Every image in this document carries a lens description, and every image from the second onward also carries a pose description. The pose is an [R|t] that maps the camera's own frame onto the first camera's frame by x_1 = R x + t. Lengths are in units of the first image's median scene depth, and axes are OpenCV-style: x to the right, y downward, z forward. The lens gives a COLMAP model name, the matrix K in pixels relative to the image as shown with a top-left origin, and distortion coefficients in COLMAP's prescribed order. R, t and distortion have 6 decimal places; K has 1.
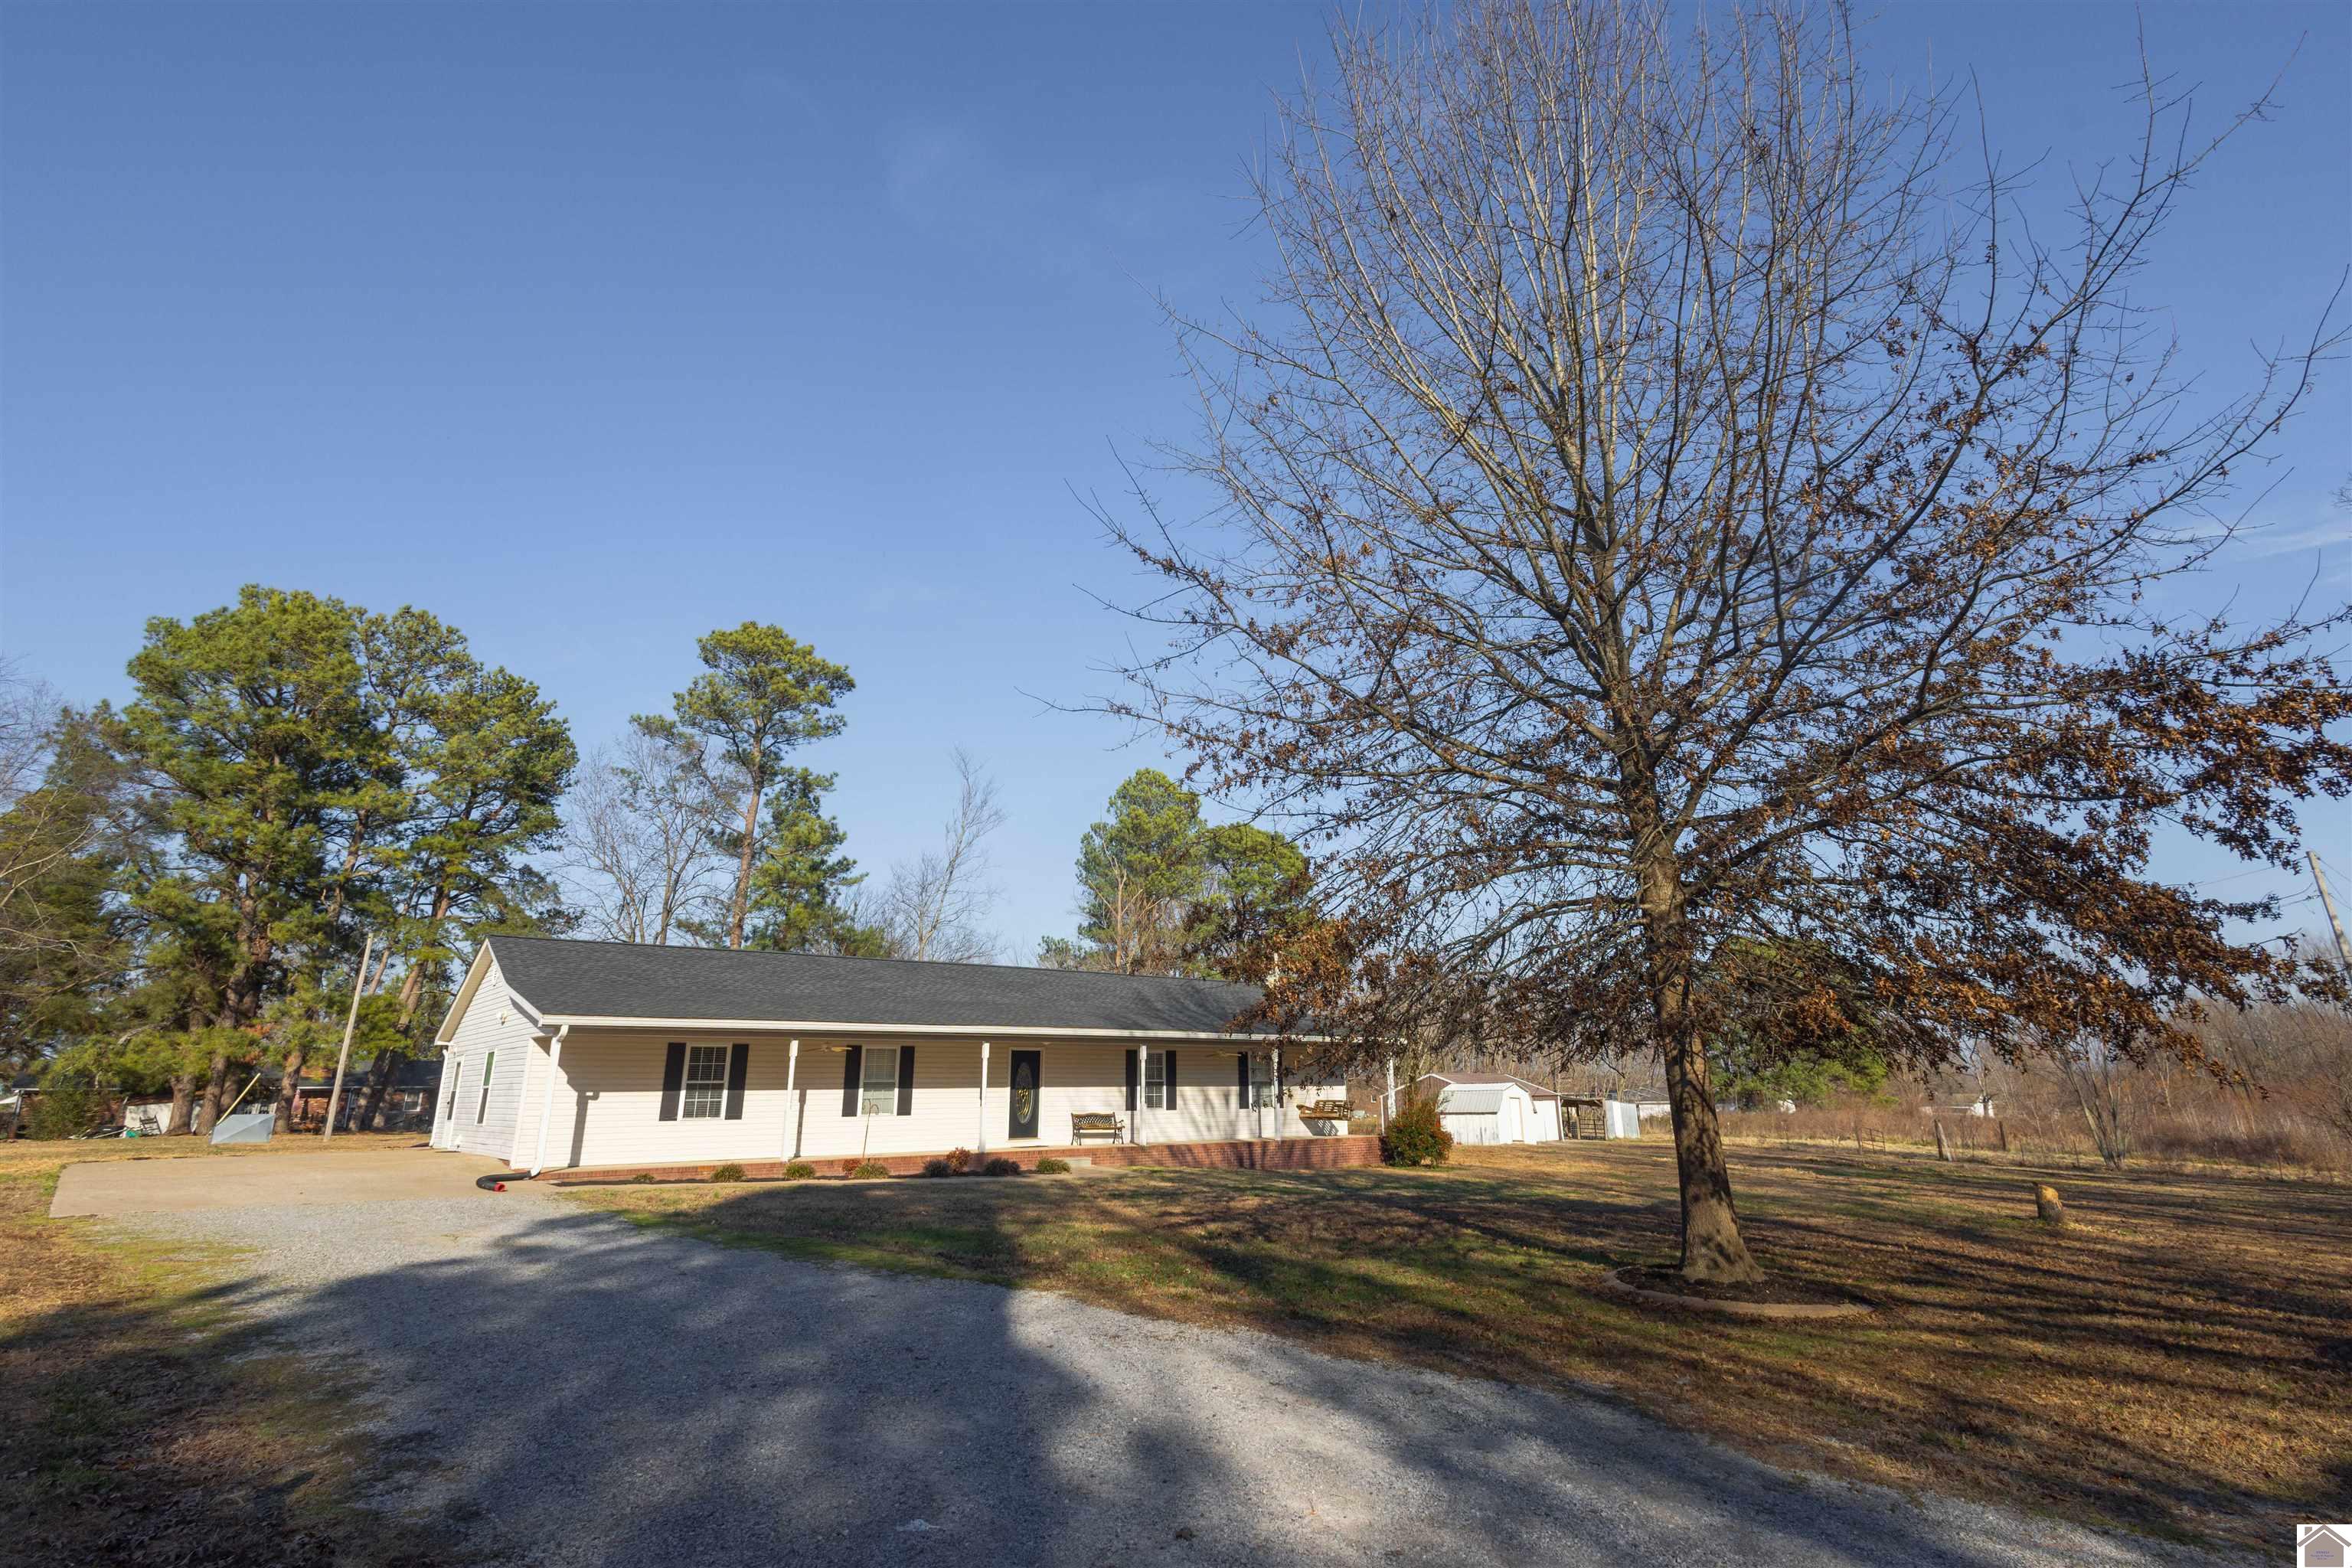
lens RADIAL K [[1132.8, 0, 1176.0], [0, 1132.8, 784.0], [0, 0, 1]] dist [0.007975, -0.001761]
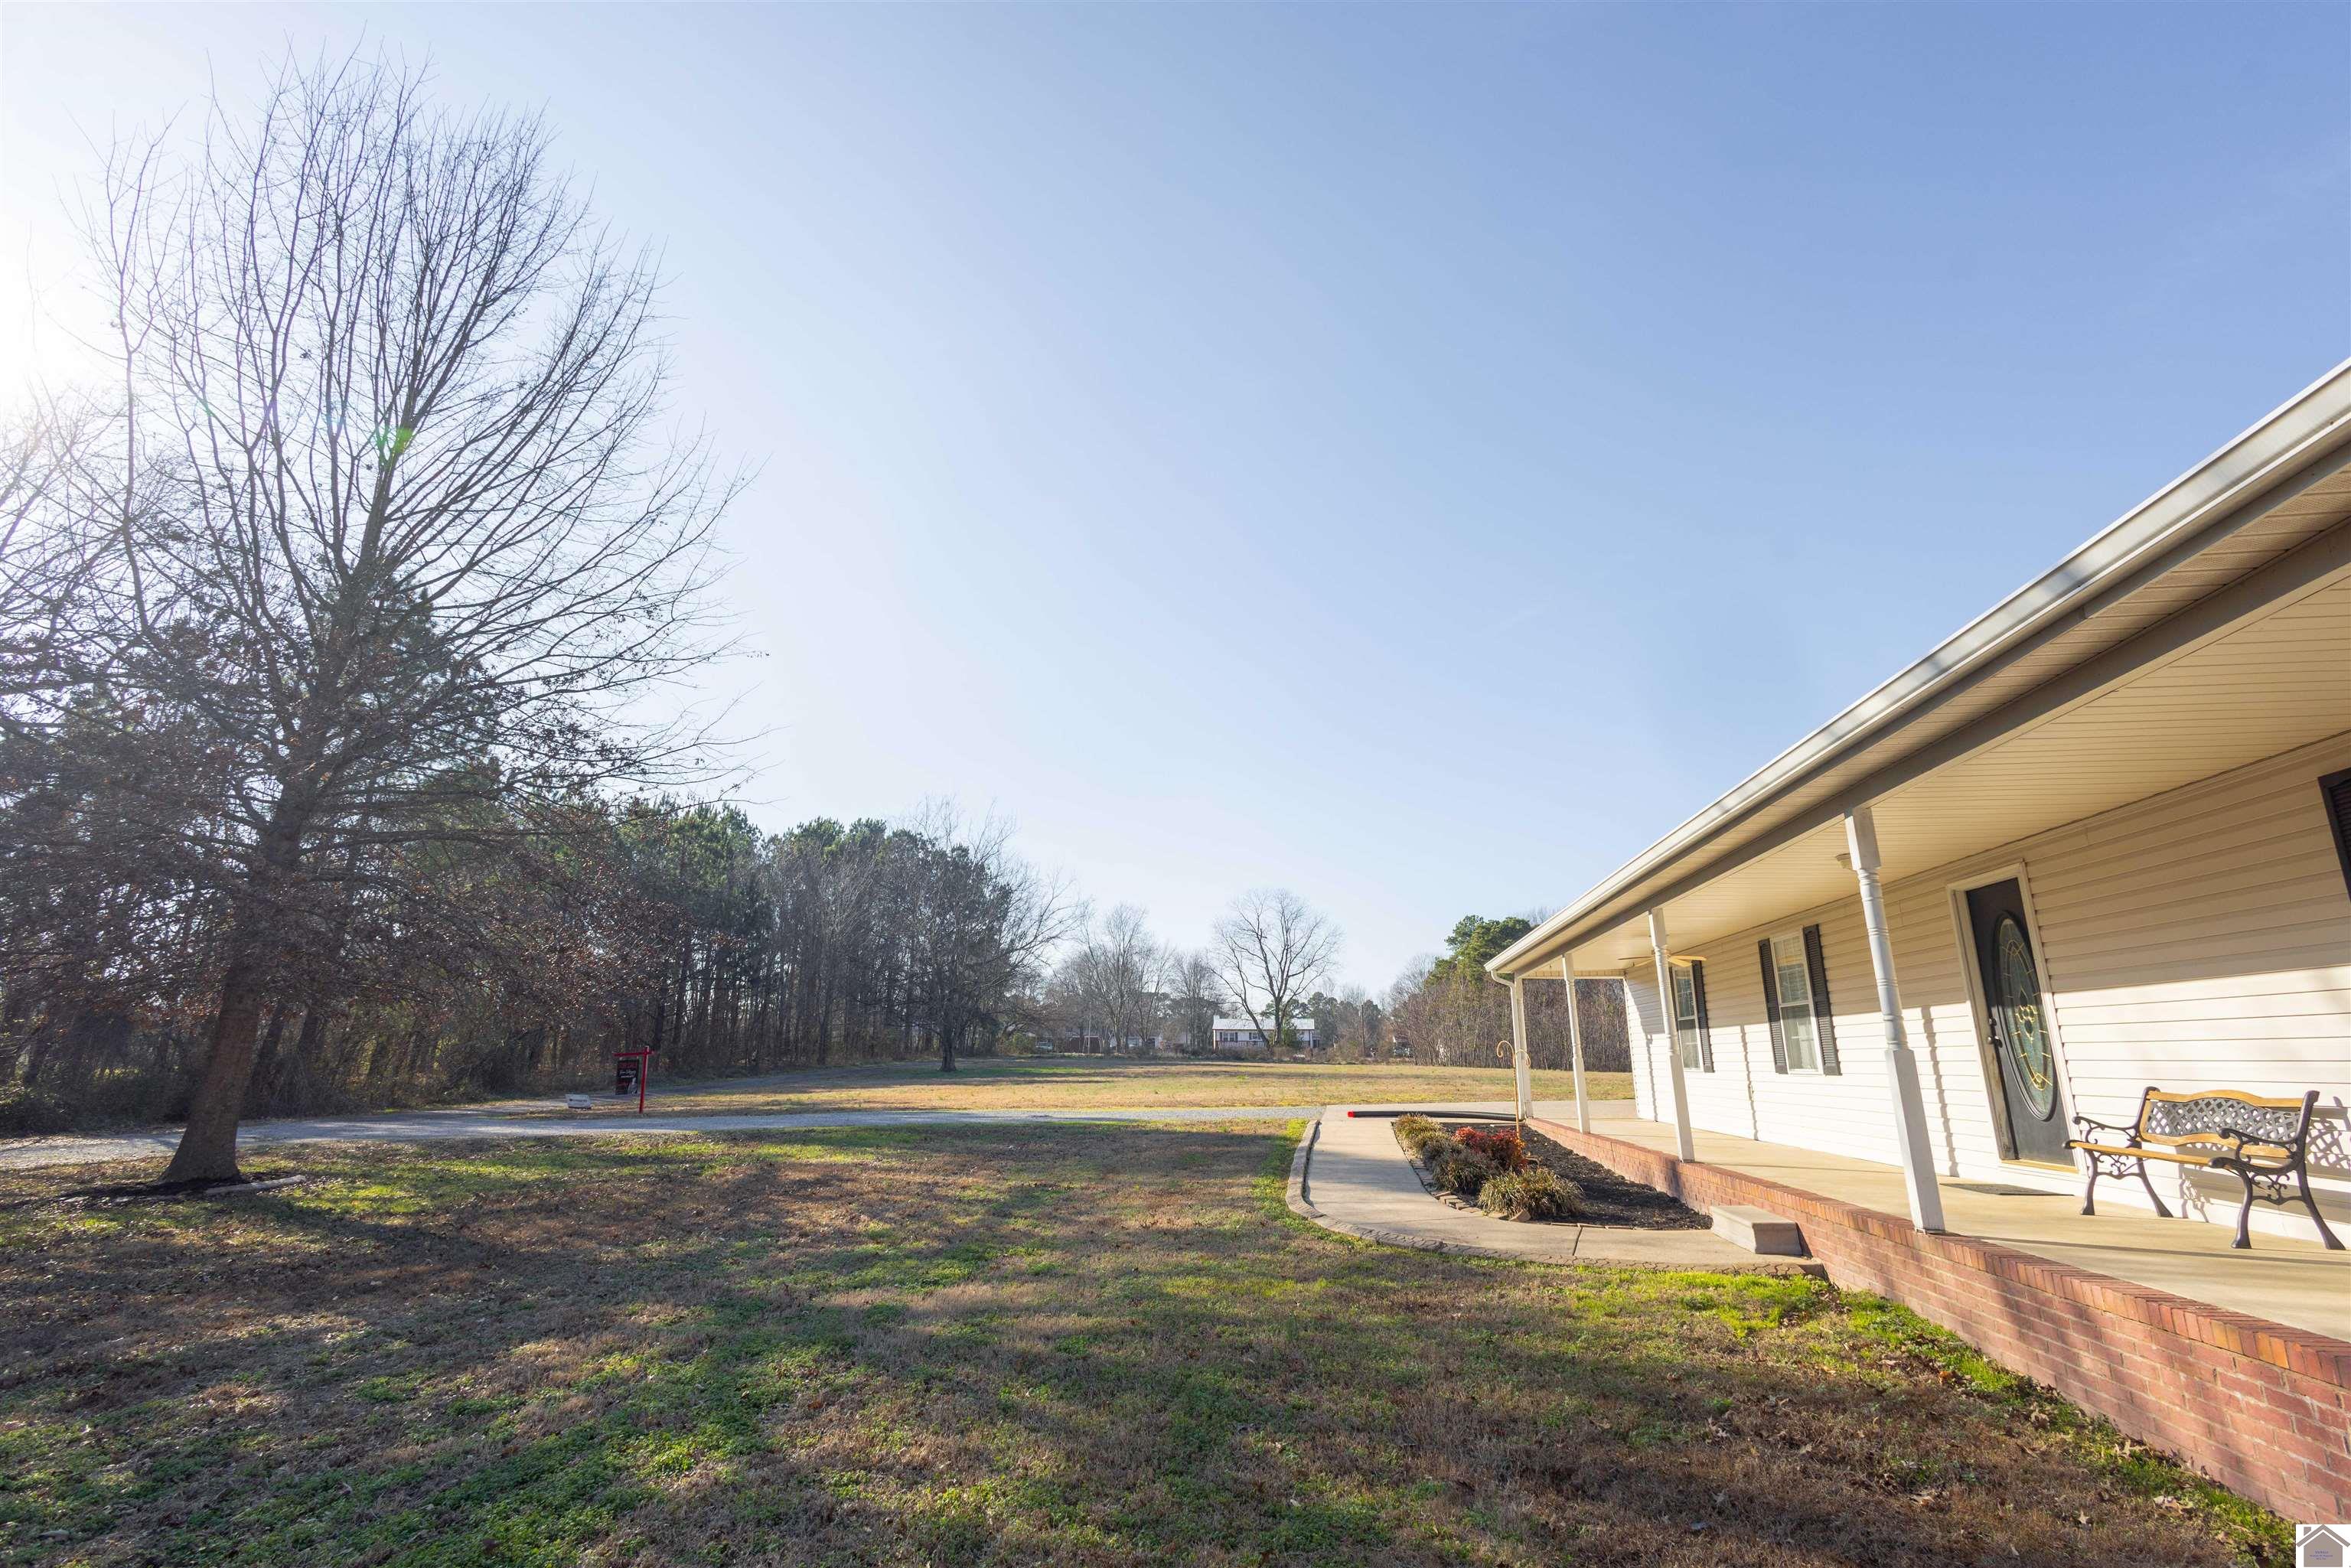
lens RADIAL K [[1109.6, 0, 1175.5], [0, 1109.6, 784.0], [0, 0, 1]] dist [0.012106, -0.000446]
pose [[-0.732932, -0.158530, -0.661573, 0.245477], [0.180478, 0.892314, -0.413766, 0.299007], [0.655926, -0.422662, -0.625394, 1.061865]]
